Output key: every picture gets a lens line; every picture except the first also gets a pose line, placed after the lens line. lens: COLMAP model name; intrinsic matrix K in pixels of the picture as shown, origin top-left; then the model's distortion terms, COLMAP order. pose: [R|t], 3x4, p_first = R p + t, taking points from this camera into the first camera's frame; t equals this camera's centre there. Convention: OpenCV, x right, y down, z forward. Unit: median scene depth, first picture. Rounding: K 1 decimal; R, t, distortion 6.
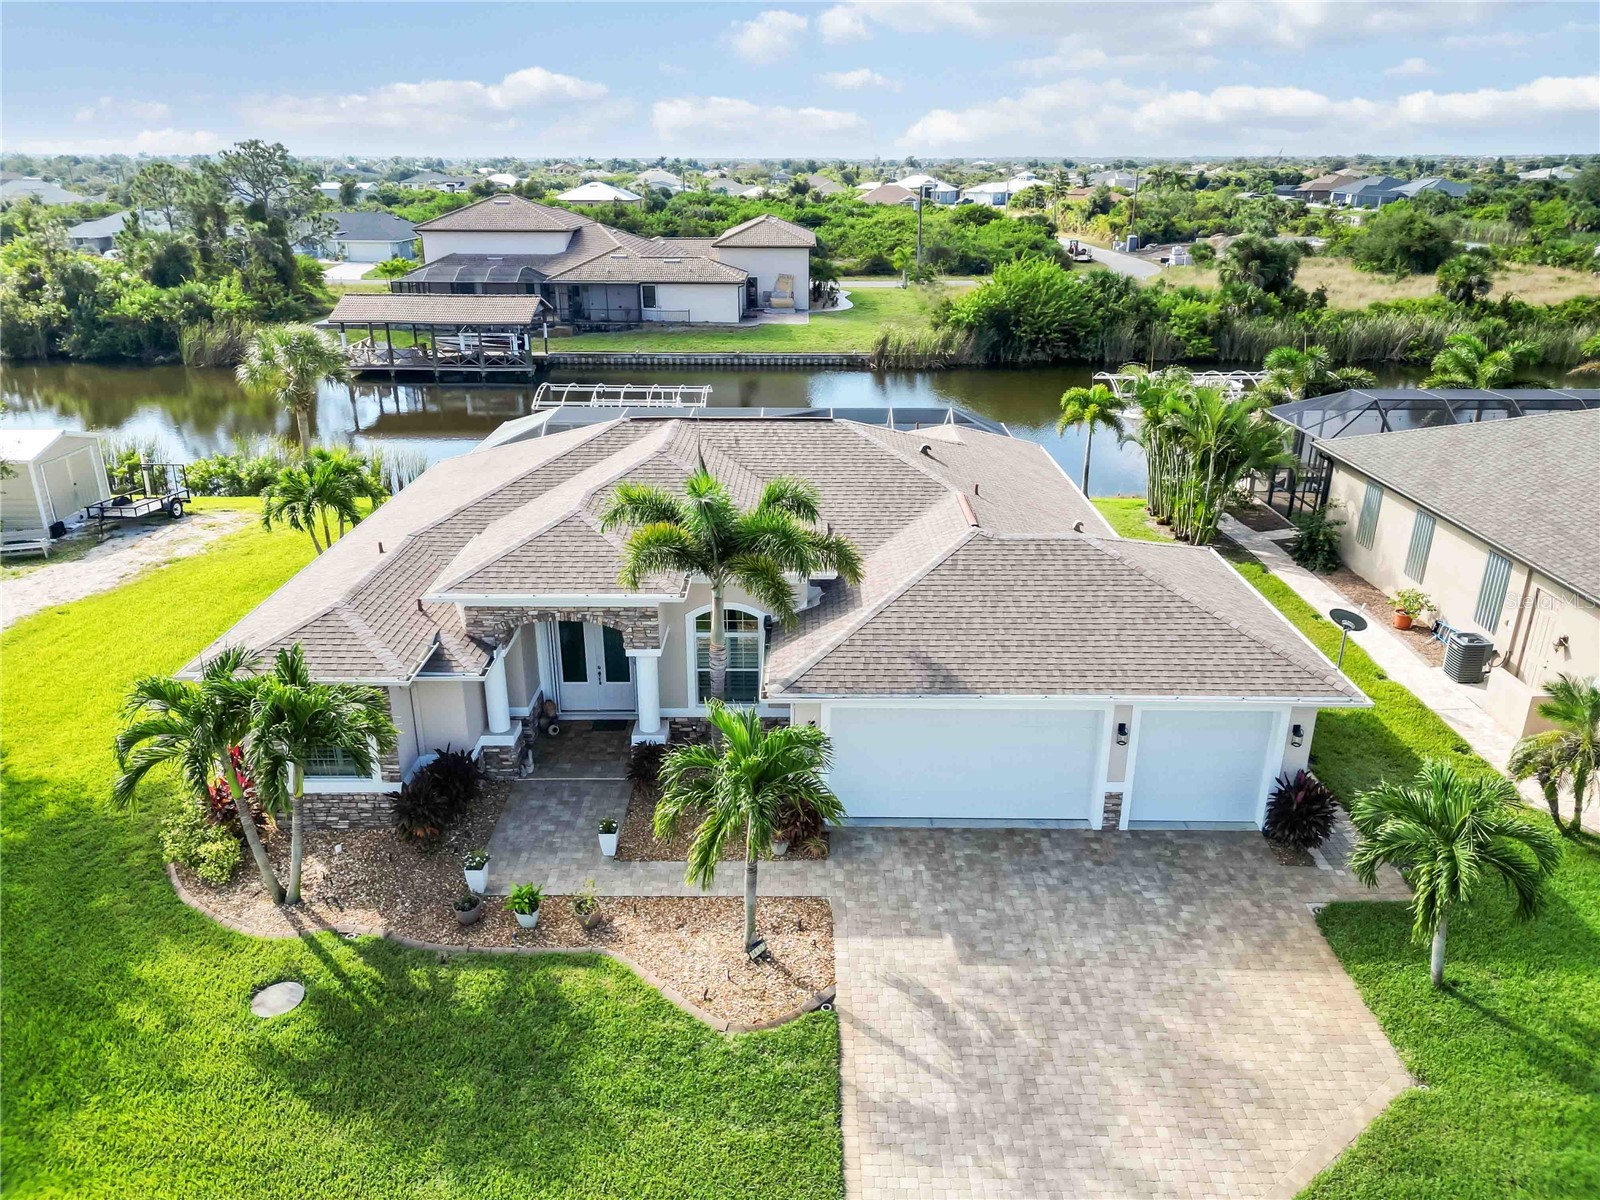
lens RADIAL K [[1115.4, 0, 799.0], [0, 1115.4, 612.0], [0, 0, 1]] dist [0.057660, -0.050475]
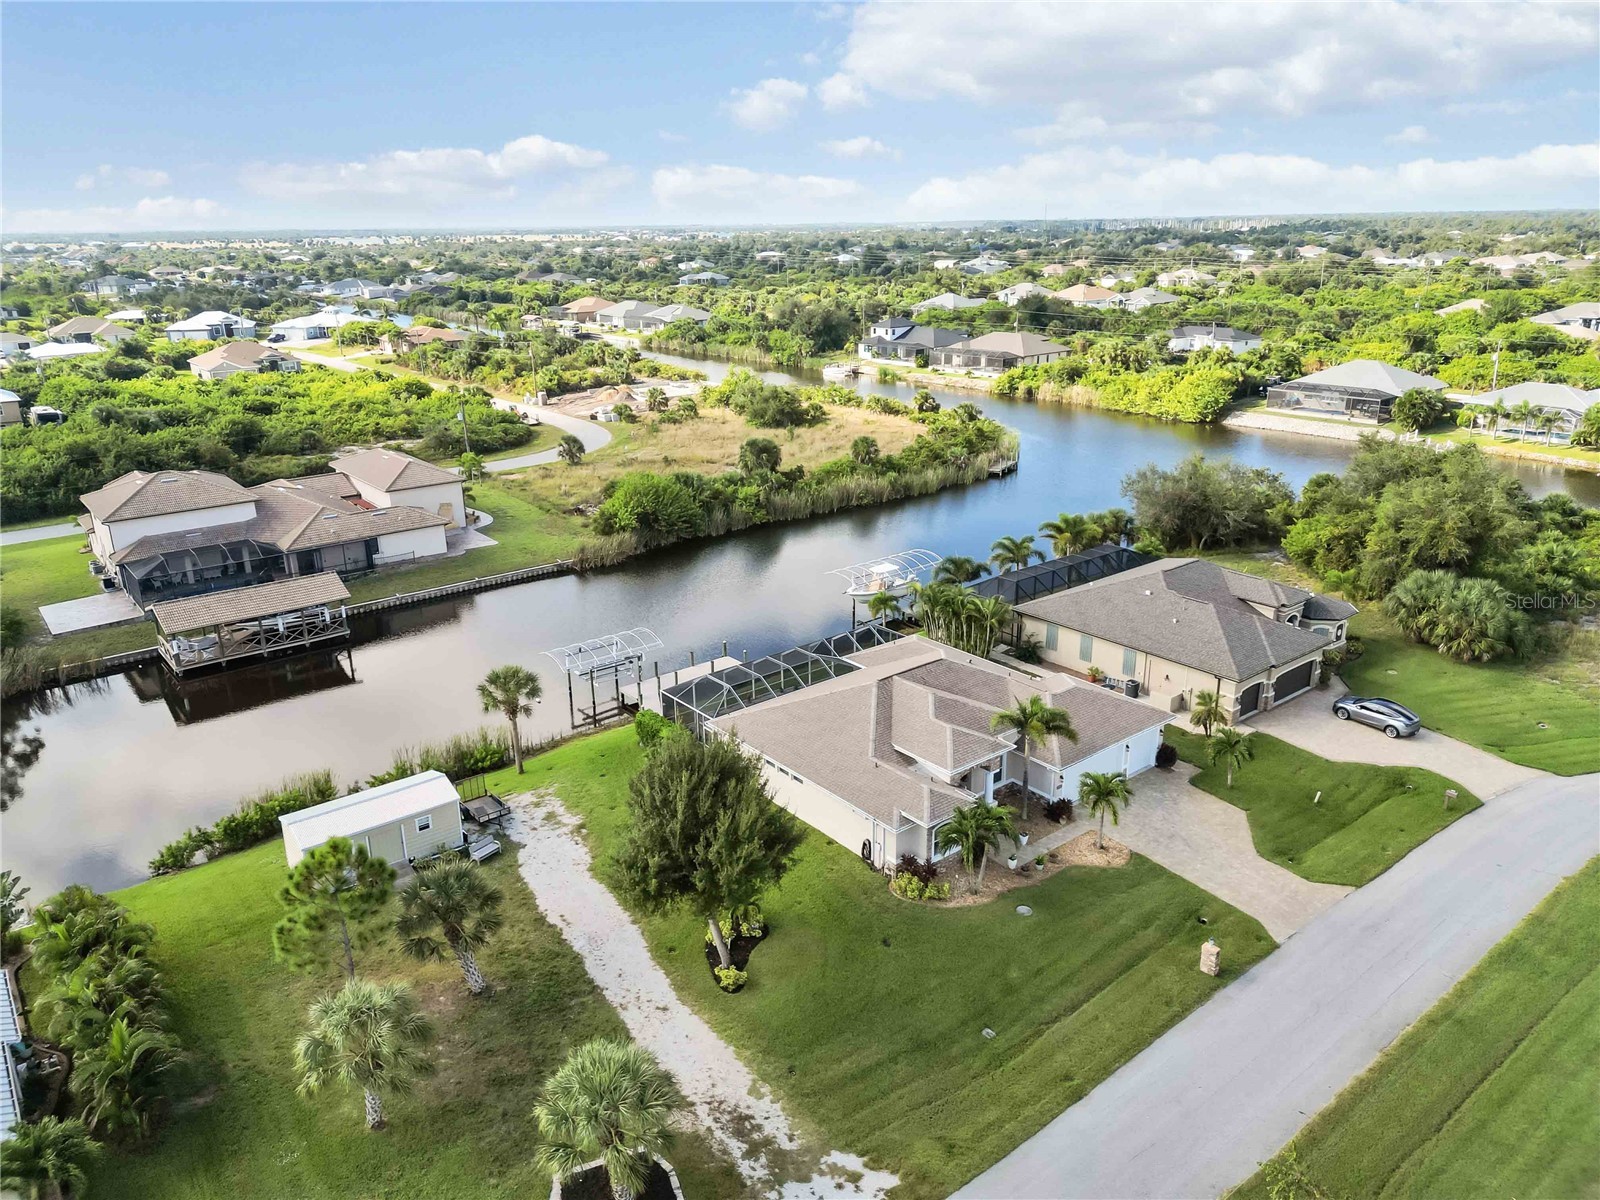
lens RADIAL K [[1119.8, 0, 804.1], [0, 1119.8, 600.1], [0, 0, 1]] dist [0.073967, -0.074115]
pose [[0.773097, -0.210561, 0.598319, -1.825334], [0.247337, 0.968695, 0.021317, -0.480942], [-0.584077, 0.131507, 0.800974, -0.846554]]
